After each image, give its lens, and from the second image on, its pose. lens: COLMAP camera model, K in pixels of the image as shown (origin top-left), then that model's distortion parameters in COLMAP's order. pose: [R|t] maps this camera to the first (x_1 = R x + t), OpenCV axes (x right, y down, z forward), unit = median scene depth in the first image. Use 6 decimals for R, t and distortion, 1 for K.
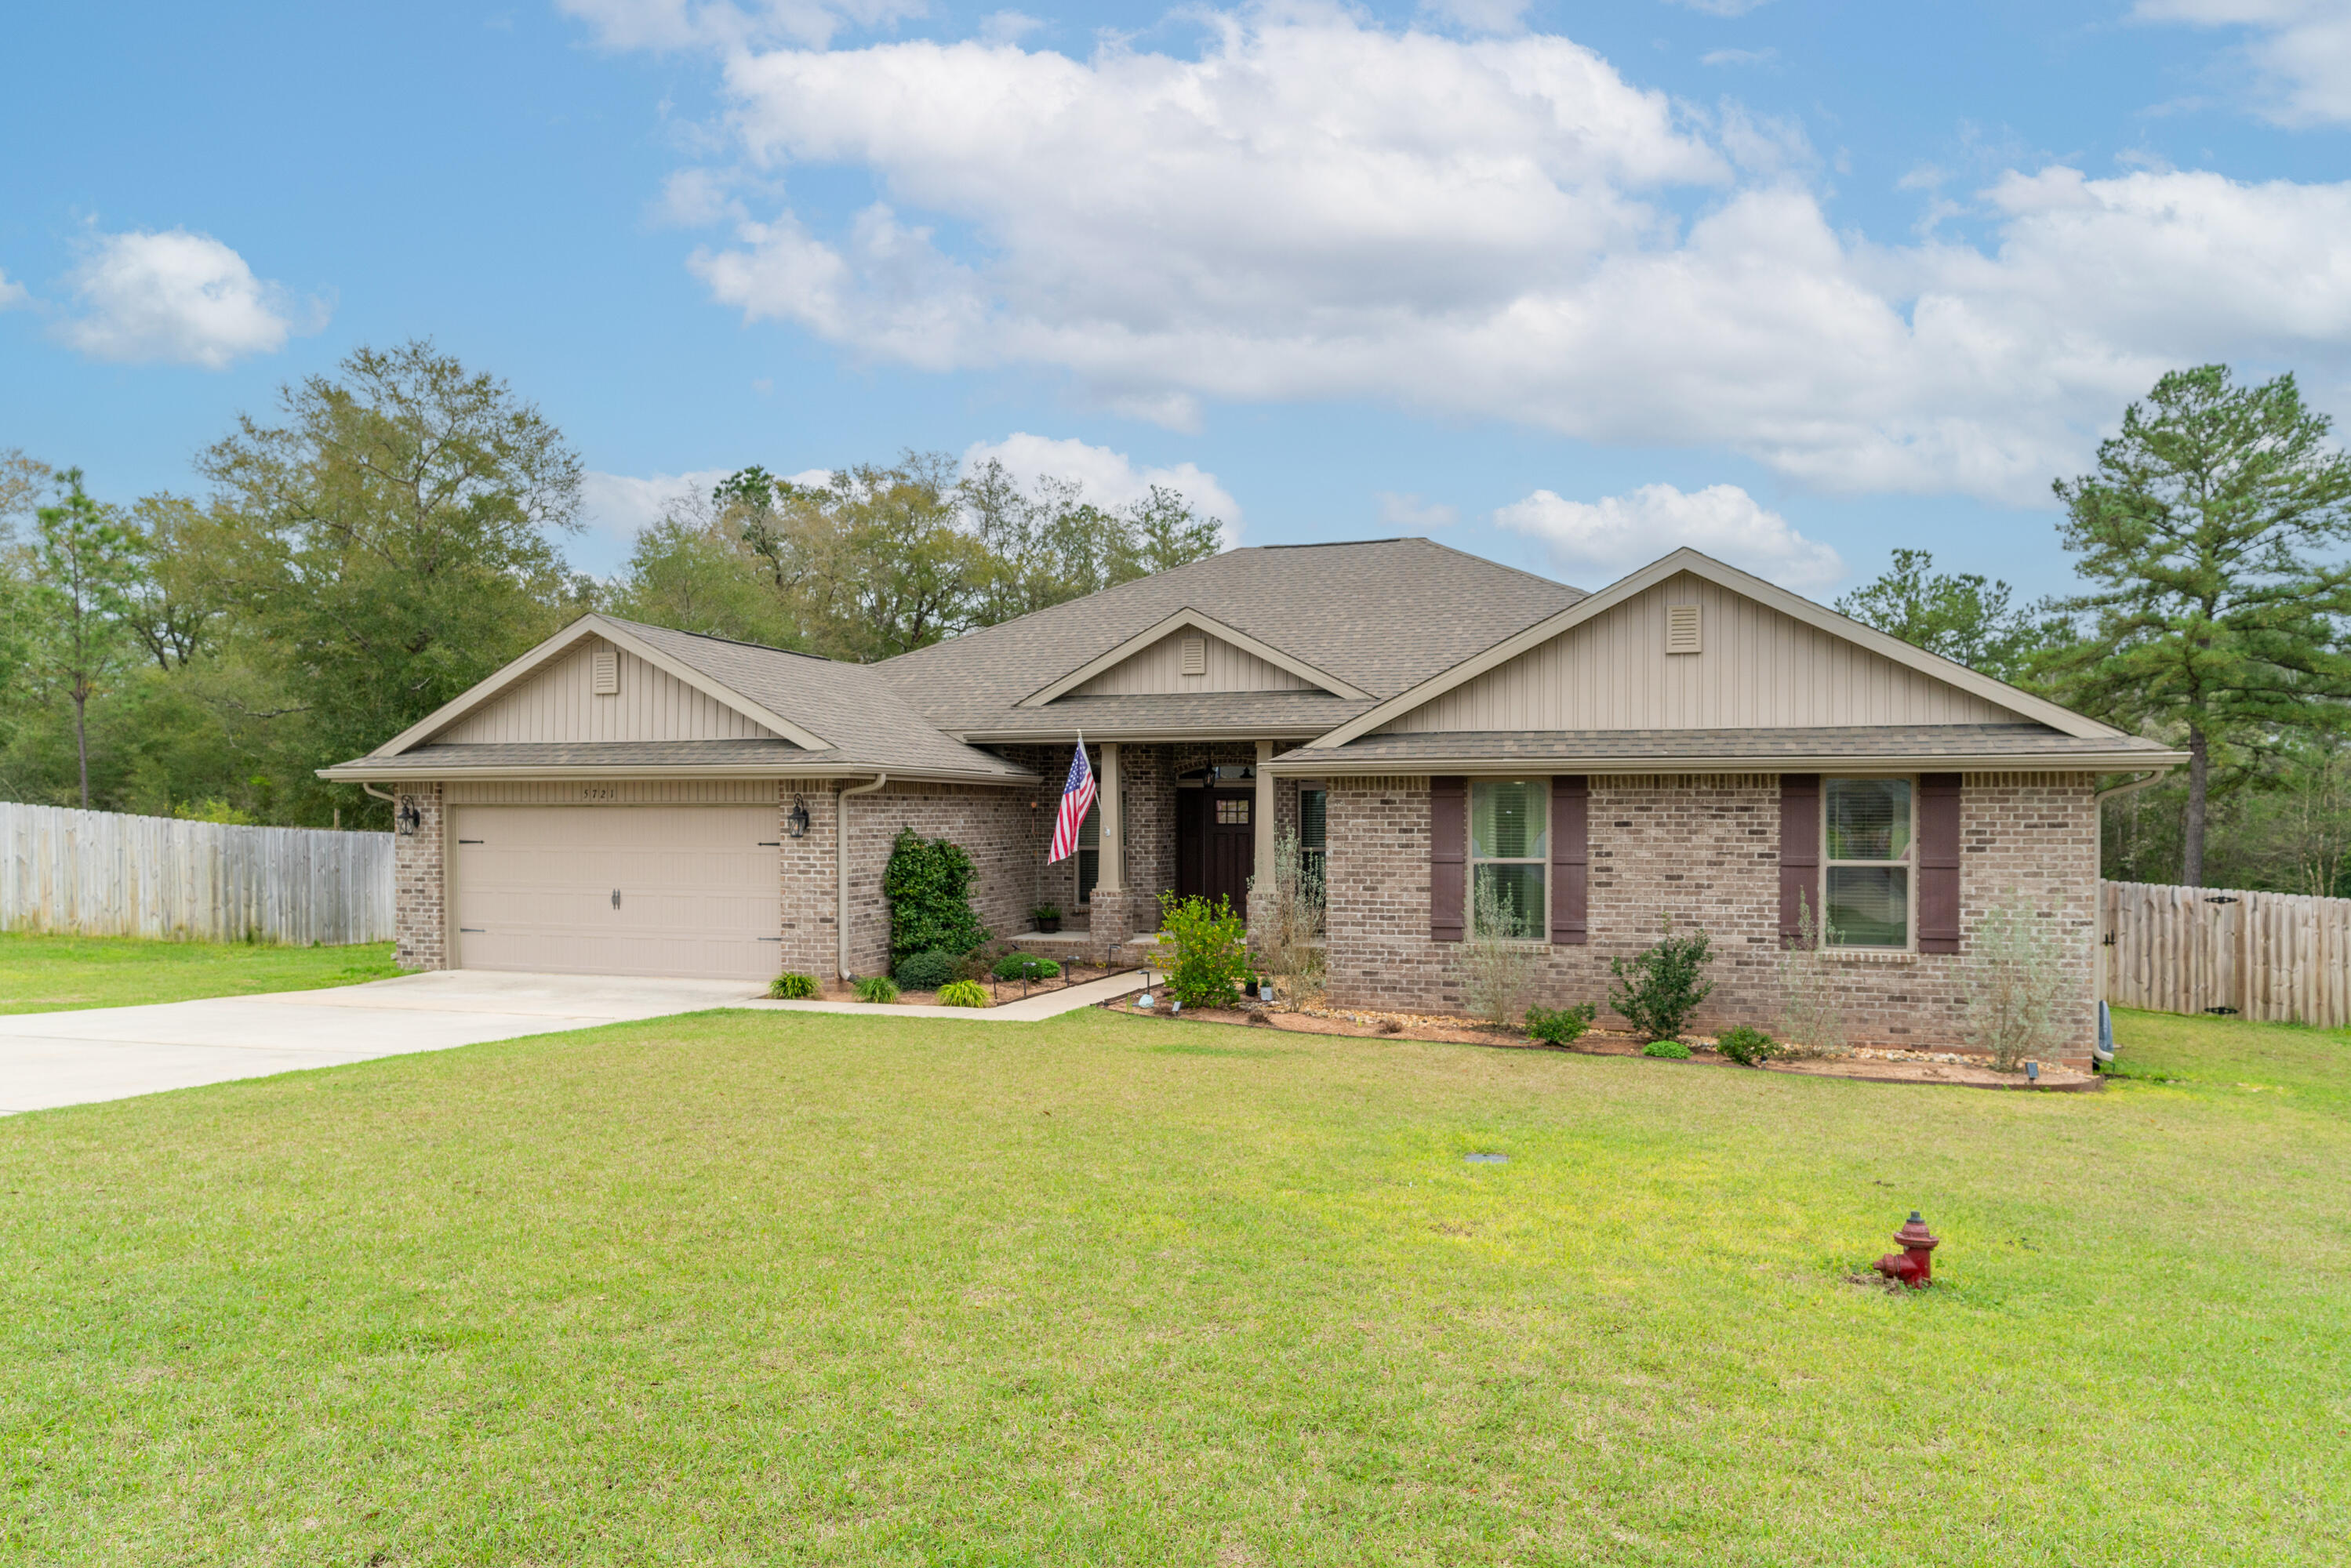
lens RADIAL K [[1583.9, 0, 1166.7], [0, 1583.9, 867.5], [0, 0, 1]] dist [0.002430, -0.002295]
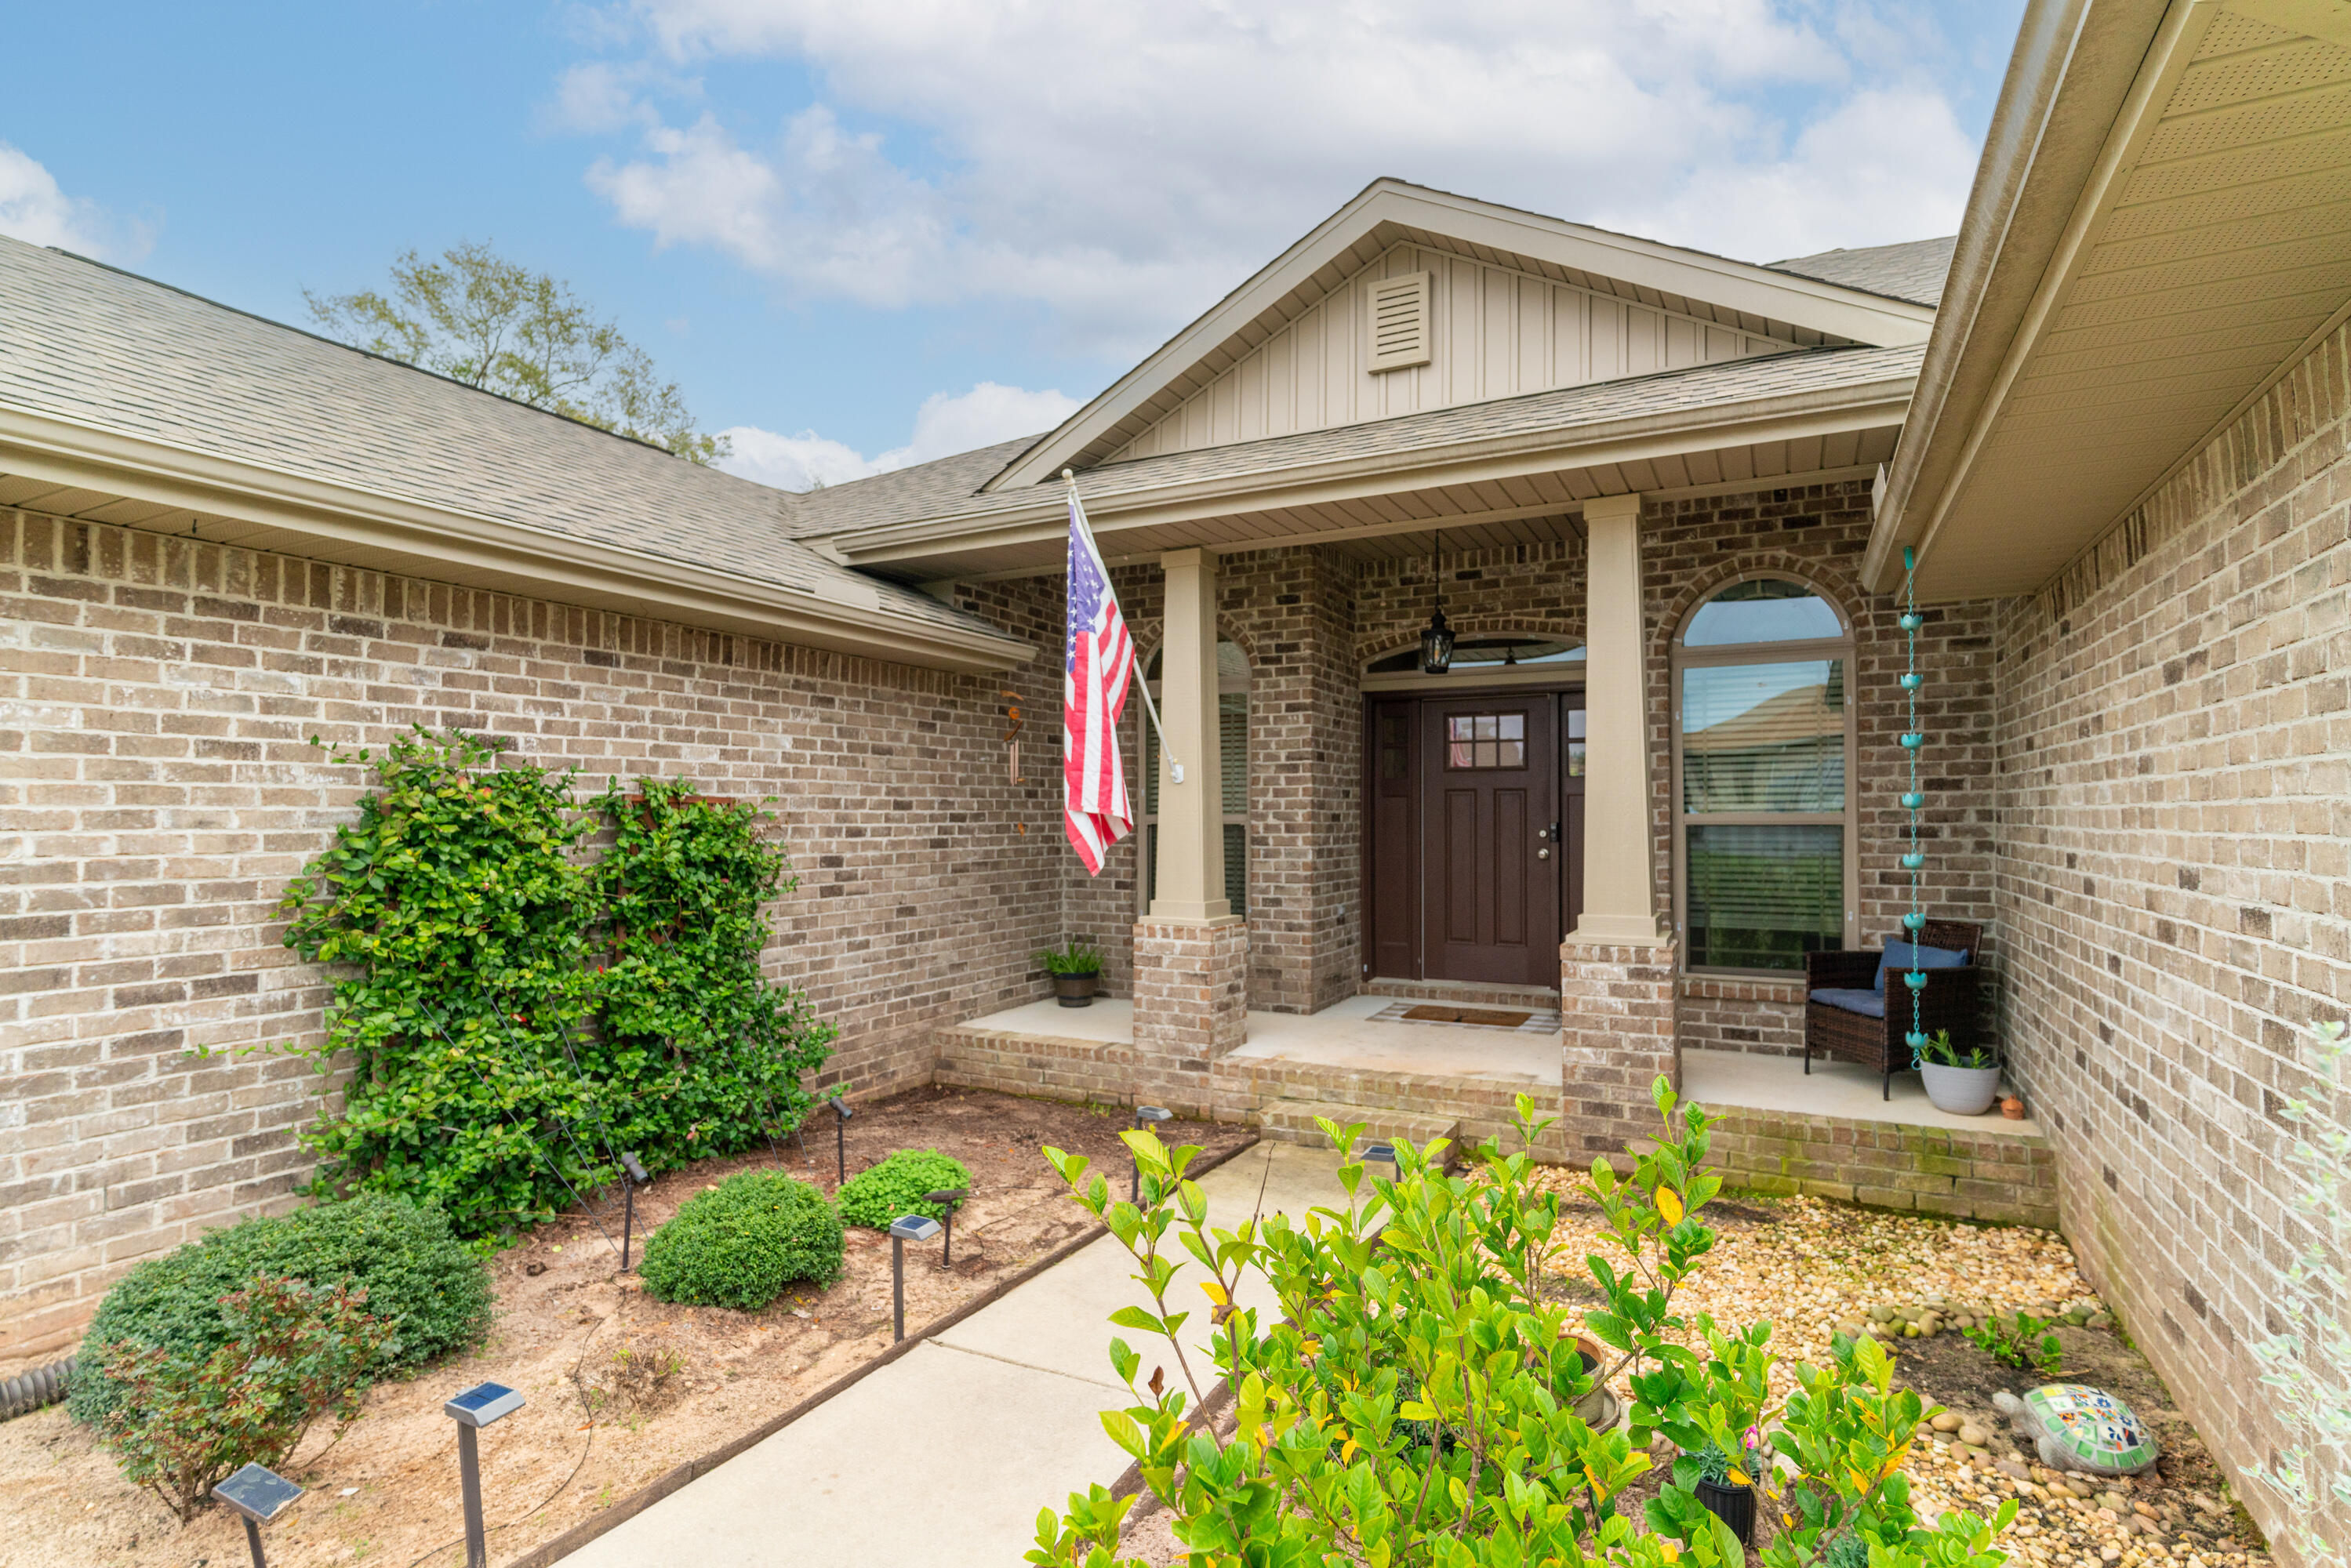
lens RADIAL K [[1173.2, 0, 1178.7], [0, 1173.2, 790.1], [0, 0, 1]] dist [0.000314, 0.001447]
pose [[0.985645, -0.005081, -0.168754, 0.014374], [-0.004902, 0.998264, -0.058687, -0.001024], [0.168760, 0.058672, 0.983909, 0.834063]]
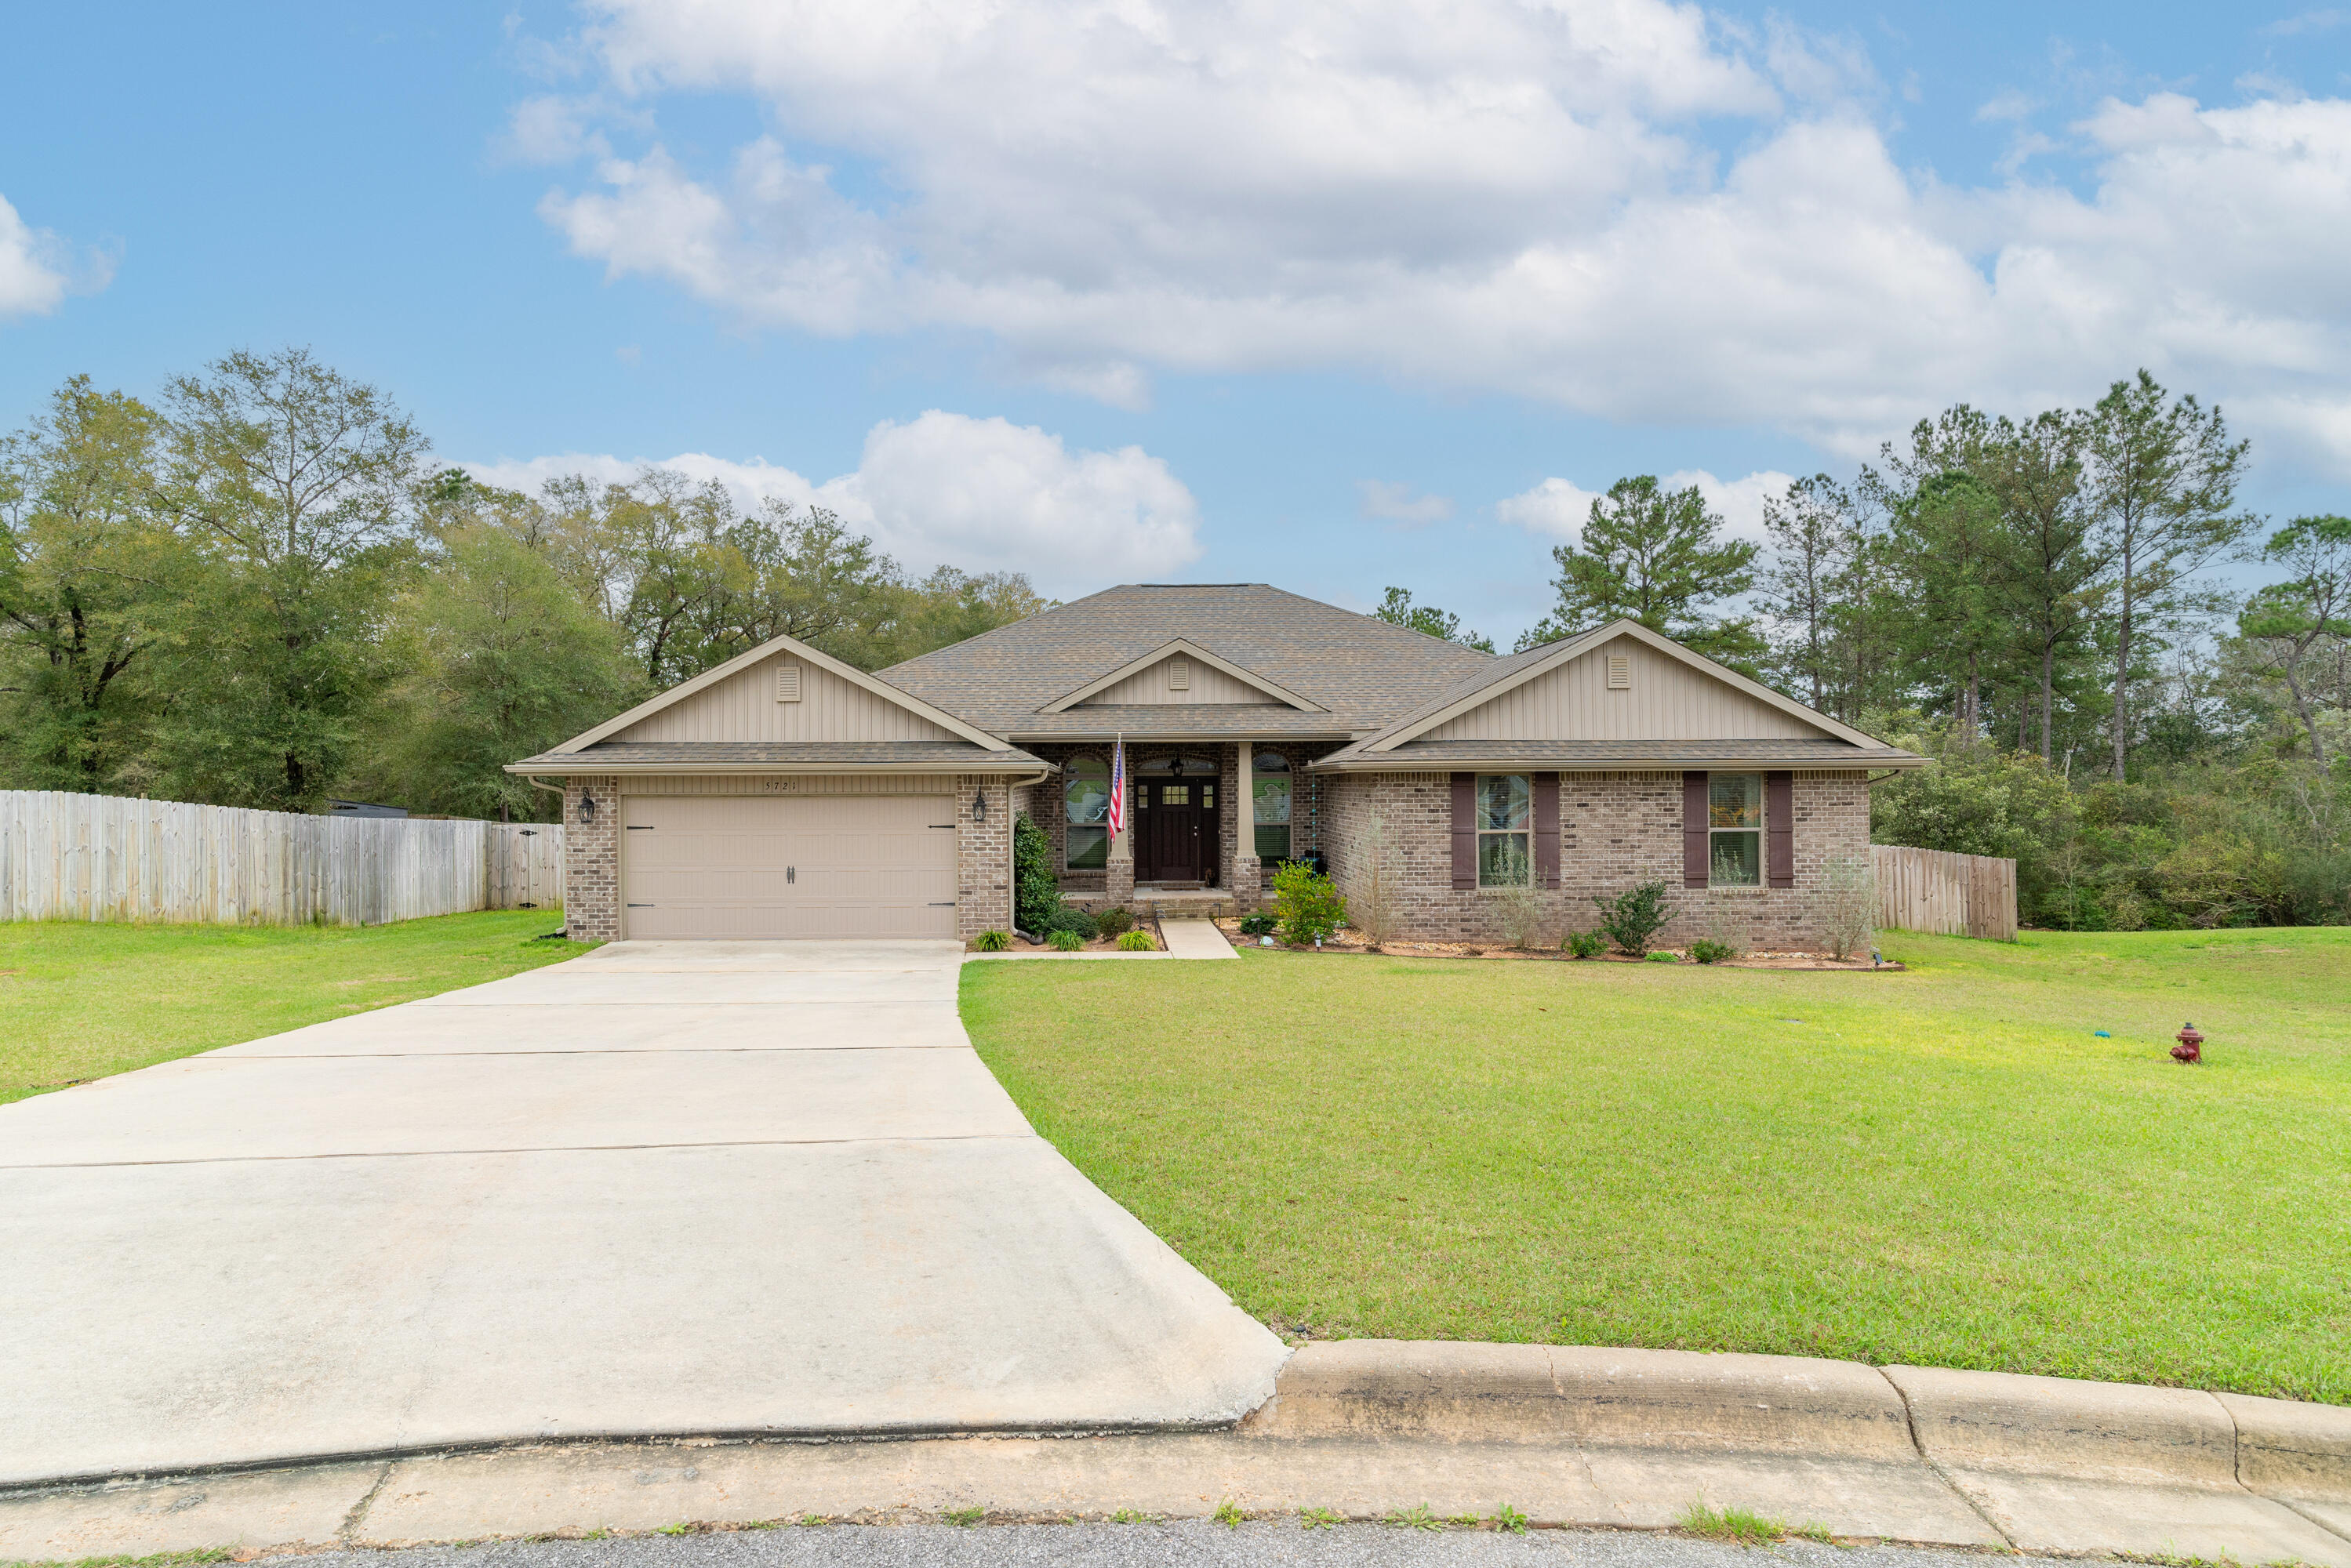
lens RADIAL K [[1375.2, 0, 1117.7], [0, 1375.2, 787.8], [0, 0, 1]] dist [0.001188, -0.000500]
pose [[0.948552, -0.005327, 0.316577, -0.452951], [0.015472, 0.999444, -0.029542, -0.011018], [-0.316243, 0.032920, 0.948107, -0.053396]]
